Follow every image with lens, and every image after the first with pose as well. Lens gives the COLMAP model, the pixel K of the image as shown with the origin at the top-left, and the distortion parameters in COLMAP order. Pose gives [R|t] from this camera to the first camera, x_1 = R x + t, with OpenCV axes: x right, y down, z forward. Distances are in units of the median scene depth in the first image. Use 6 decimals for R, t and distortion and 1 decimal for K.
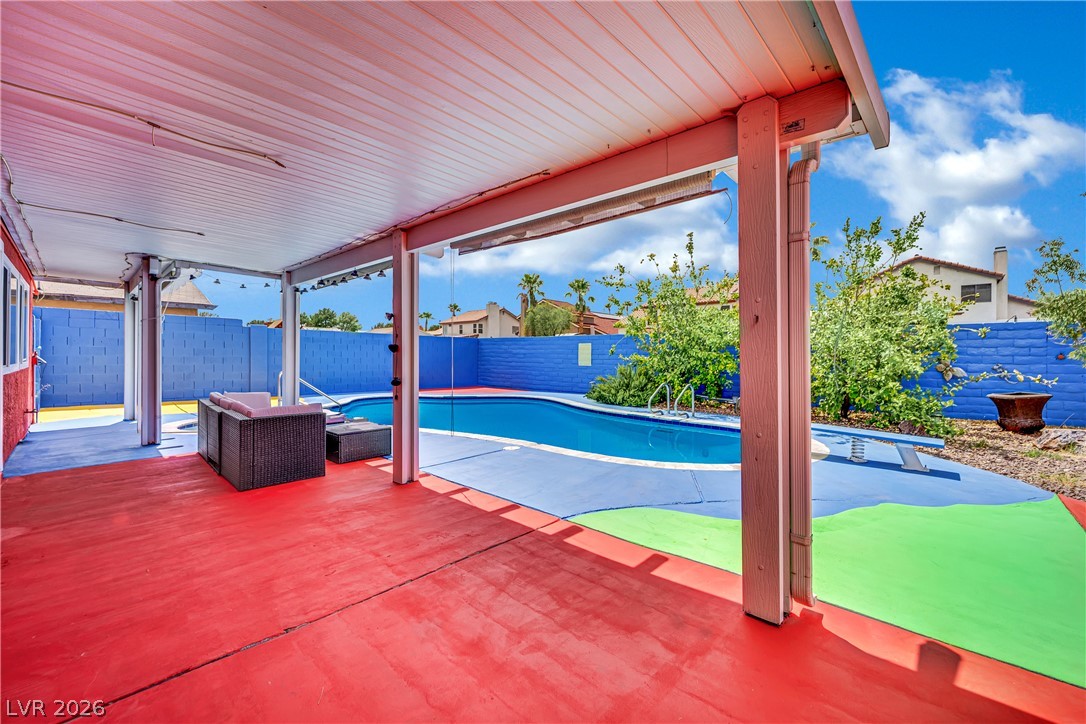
lens RADIAL K [[452.4, 0, 545.8], [0, 452.4, 329.1], [0, 0, 1]] dist [-0.019322, 0.000532]
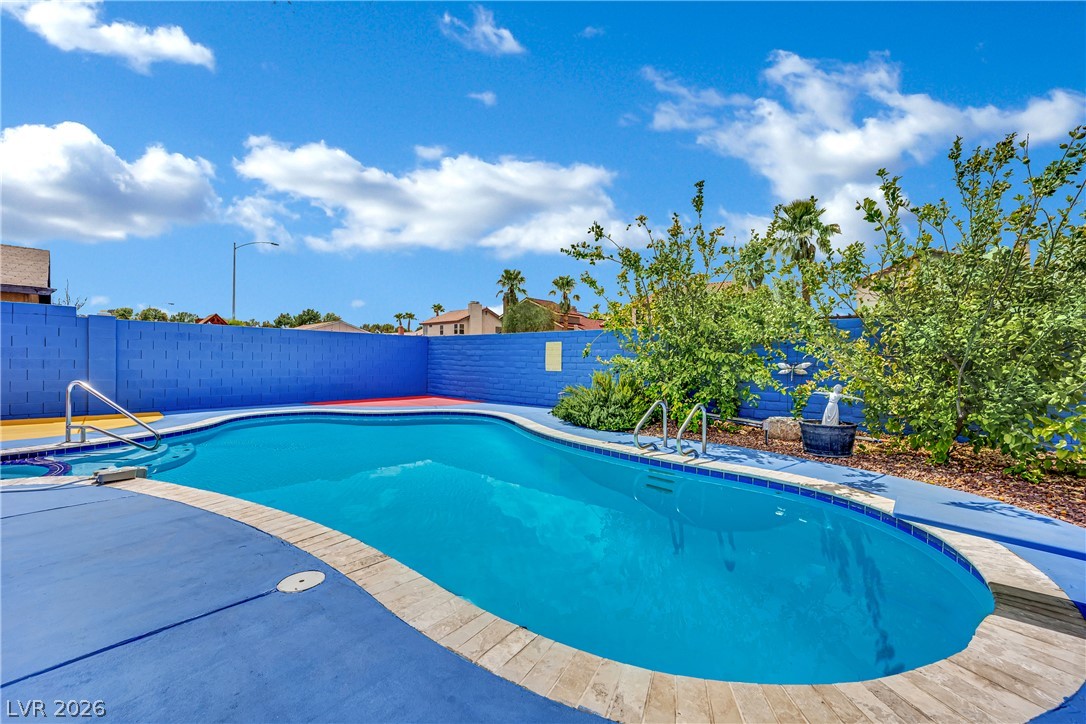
lens RADIAL K [[452.4, 0, 545.2], [0, 452.4, 357.6], [0, 0, 1]] dist [-0.019322, 0.000532]
pose [[0.999690, -0.000003, 0.024903, 0.064701], [-0.001477, 0.998230, 0.059445, 0.015521], [-0.024859, -0.059464, 0.997921, 0.284447]]
